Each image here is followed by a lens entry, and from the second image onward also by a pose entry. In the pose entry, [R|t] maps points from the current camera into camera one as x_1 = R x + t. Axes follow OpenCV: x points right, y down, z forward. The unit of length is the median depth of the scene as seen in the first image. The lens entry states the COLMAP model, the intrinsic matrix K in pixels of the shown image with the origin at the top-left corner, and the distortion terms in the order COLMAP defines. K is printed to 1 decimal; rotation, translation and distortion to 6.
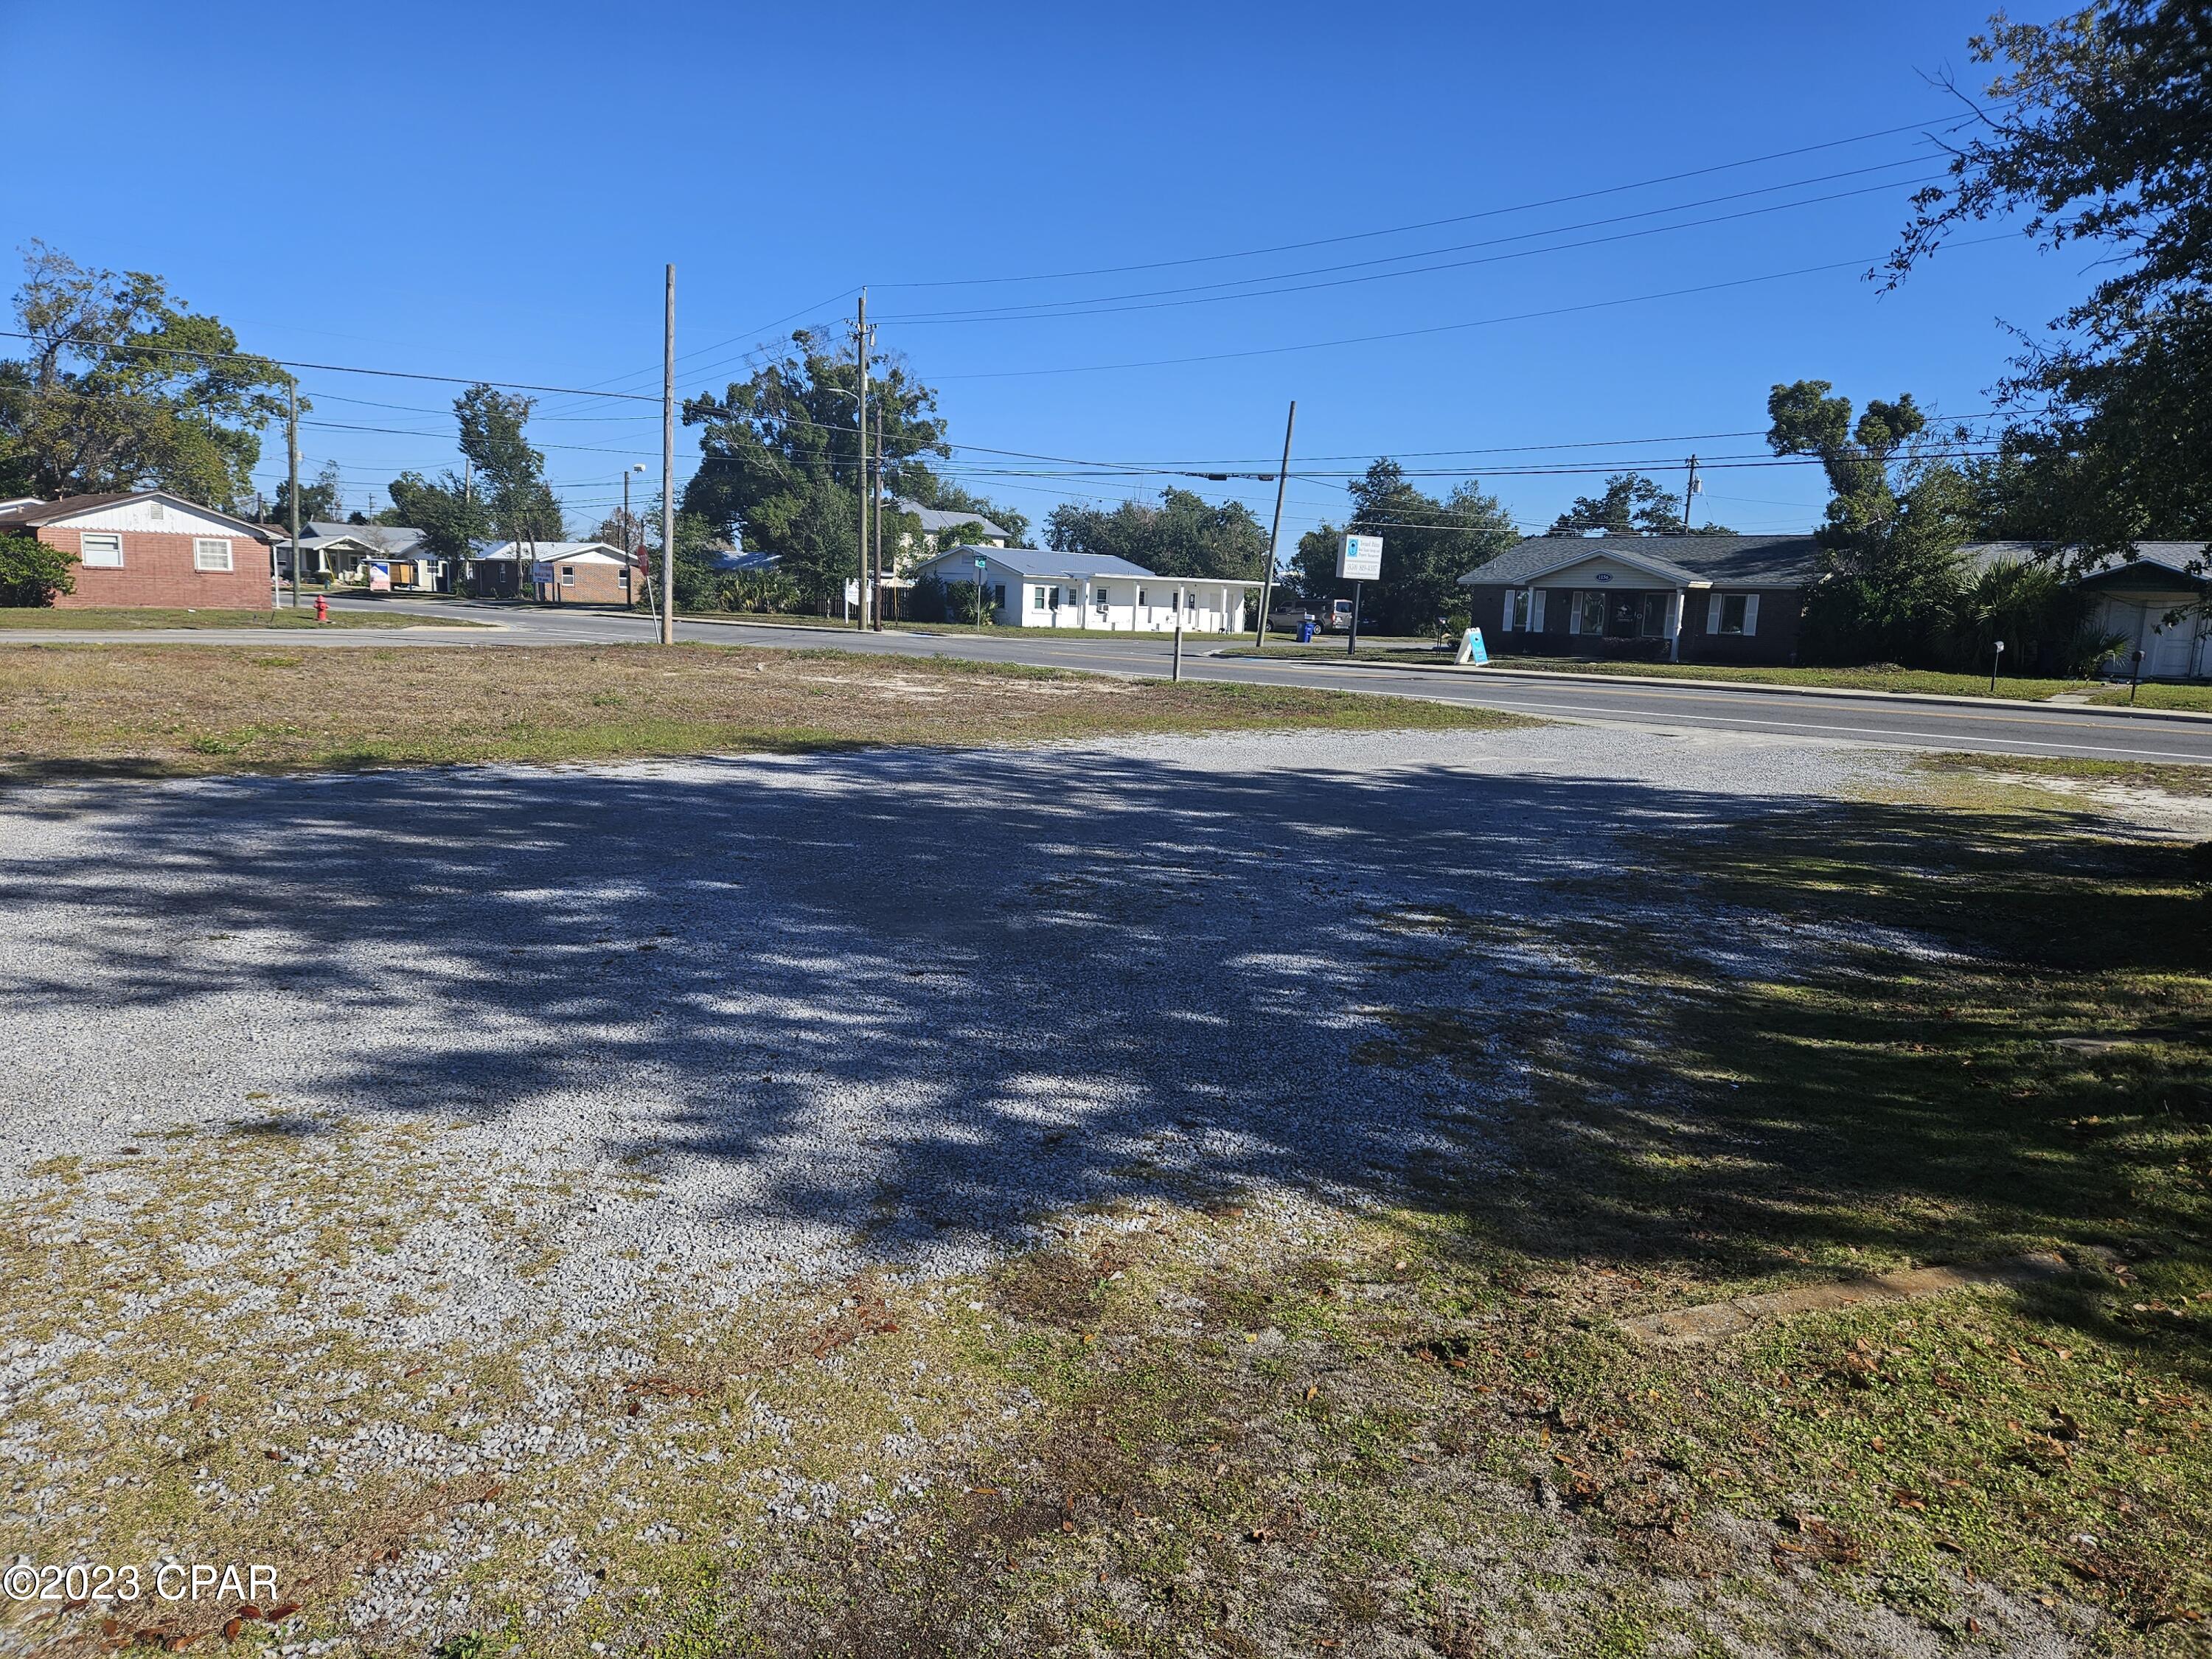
lens RADIAL K [[1462.8, 0, 1052.4], [0, 1462.8, 825.7], [0, 0, 1]] dist [0.090752, -0.085159]
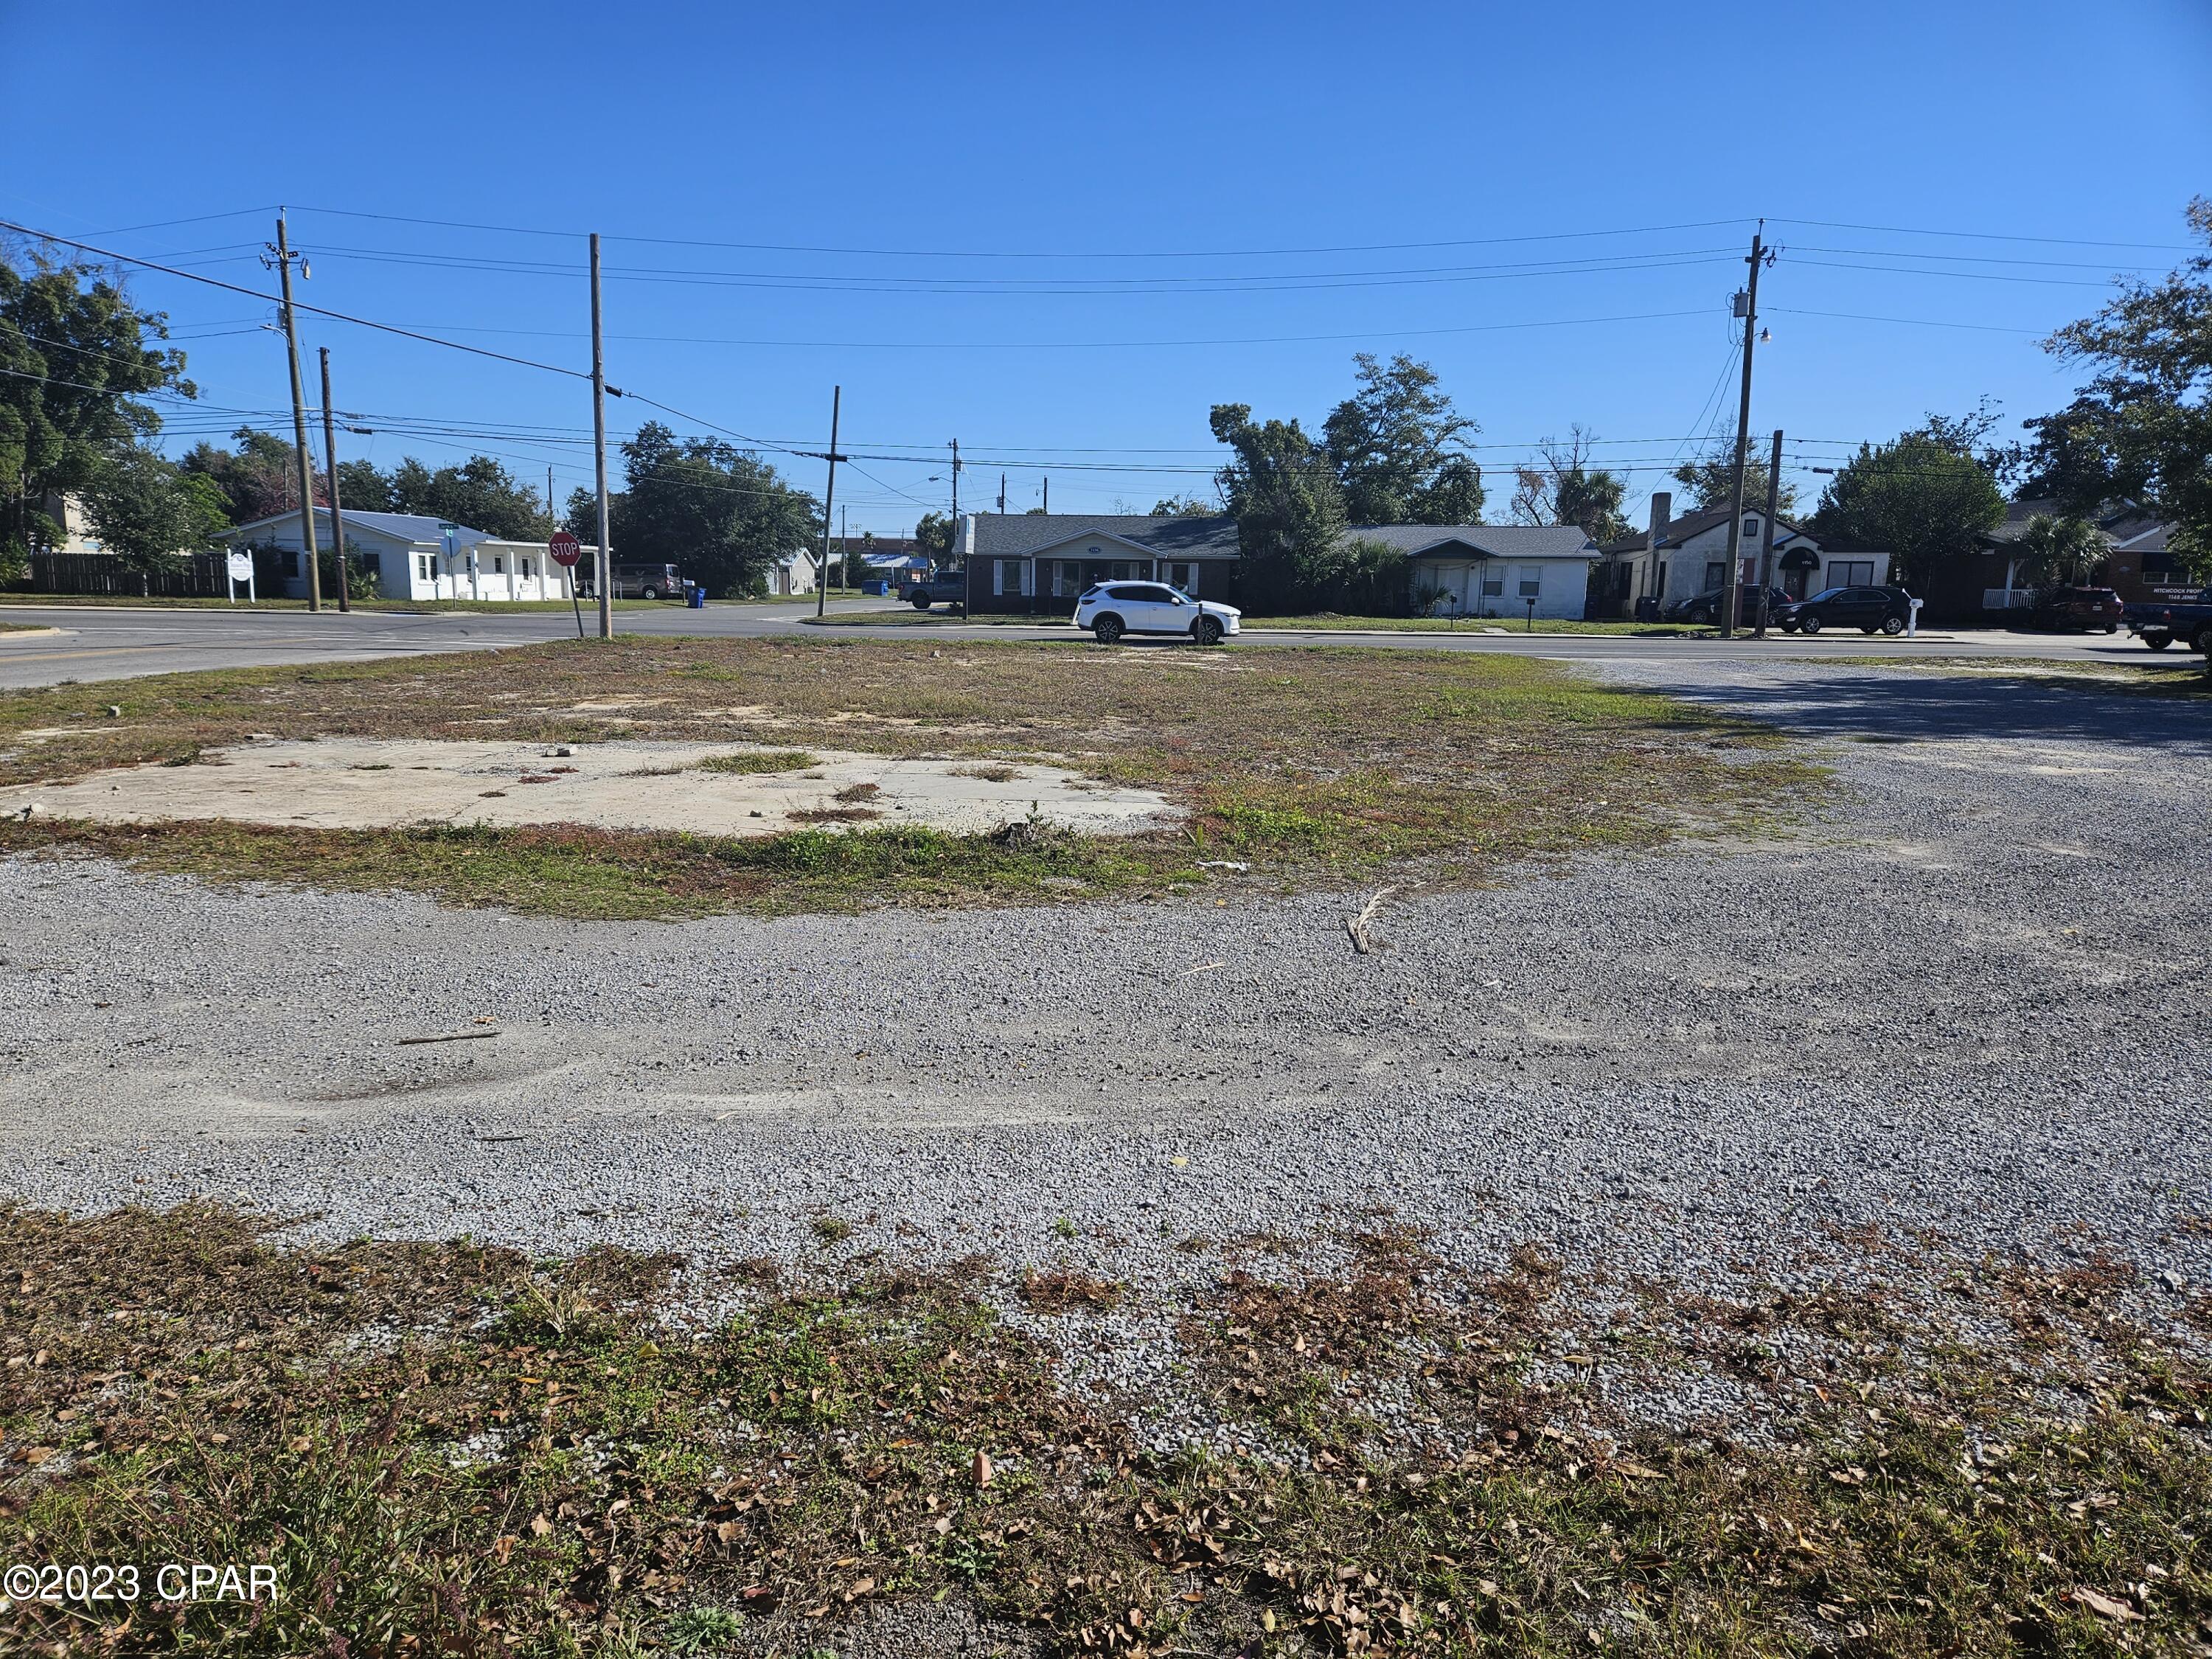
lens RADIAL K [[1465.8, 0, 1079.7], [0, 1465.8, 831.5], [0, 0, 1]] dist [0.083954, -0.073456]
pose [[0.764522, -0.132574, 0.630817, -0.299600], [0.110401, 0.991092, 0.074490, -0.017948], [-0.635073, 0.012693, 0.772348, 0.037981]]
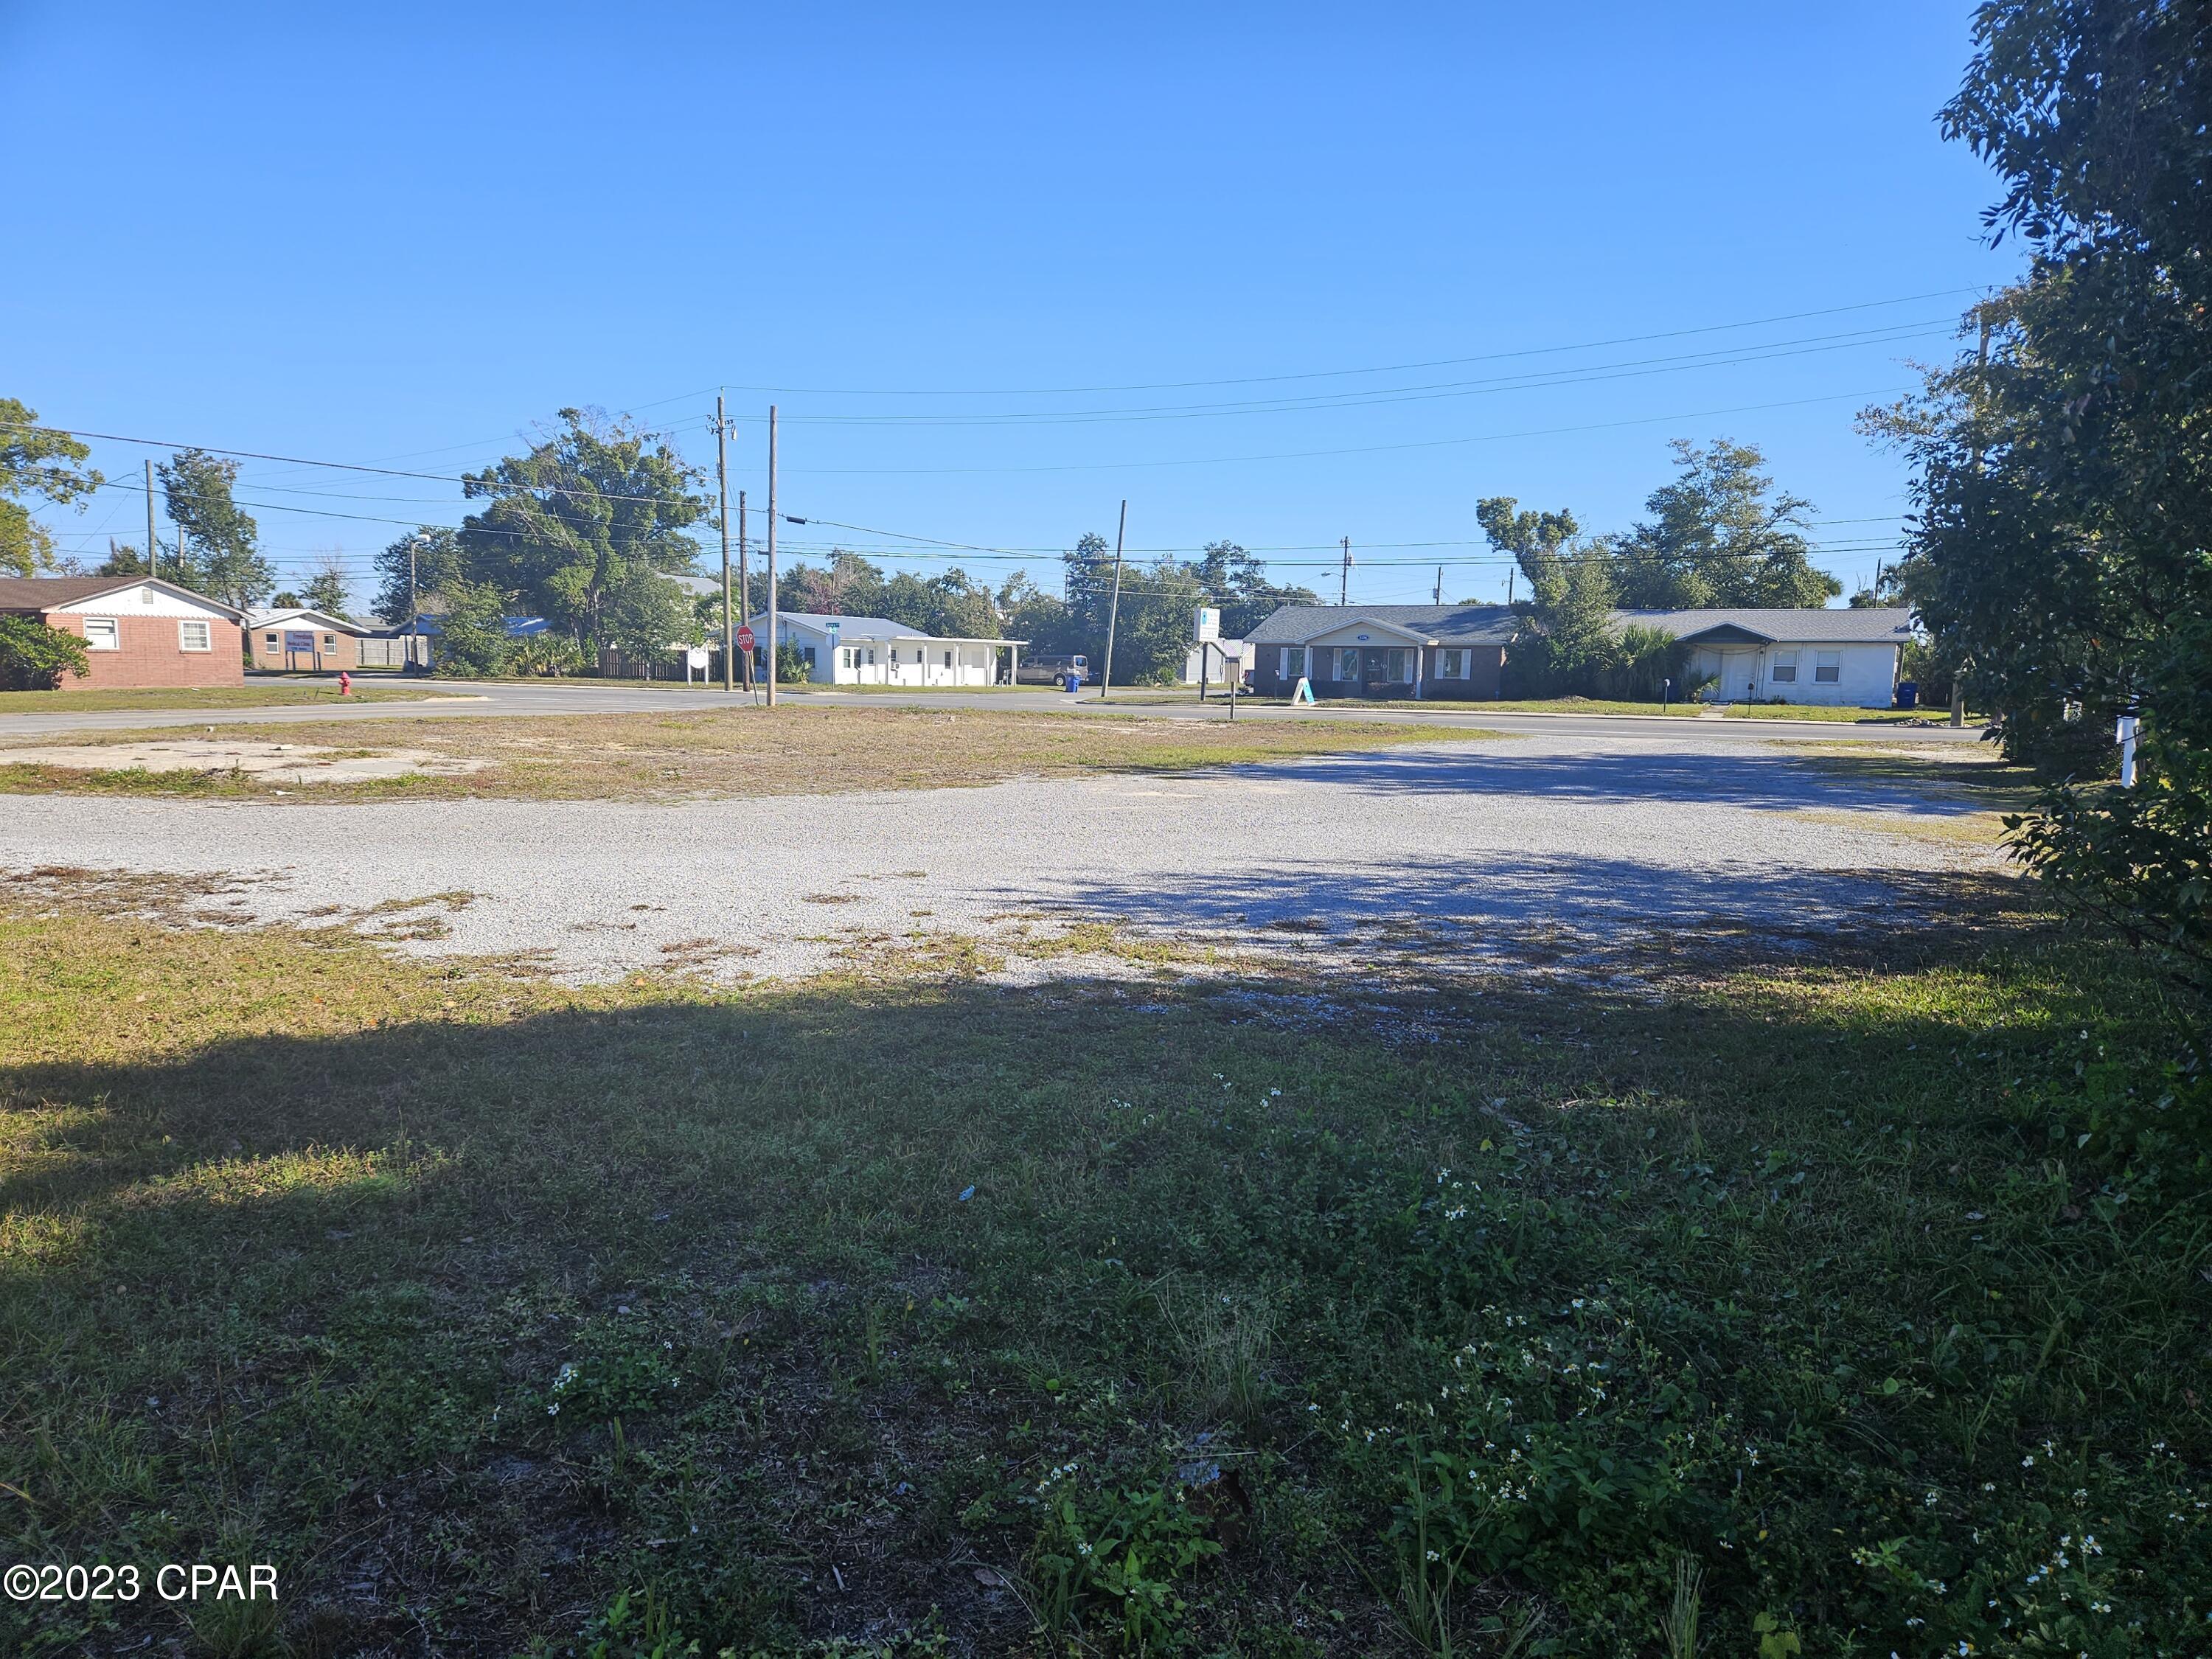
lens RADIAL K [[1465.8, 0, 1079.7], [0, 1465.8, 831.5], [0, 0, 1]] dist [0.083954, -0.073456]
pose [[0.952722, -0.054678, 0.298882, -0.182386], [0.064010, 0.997717, -0.021516, 0.011654], [-0.297023, 0.039630, 0.954047, -0.116775]]
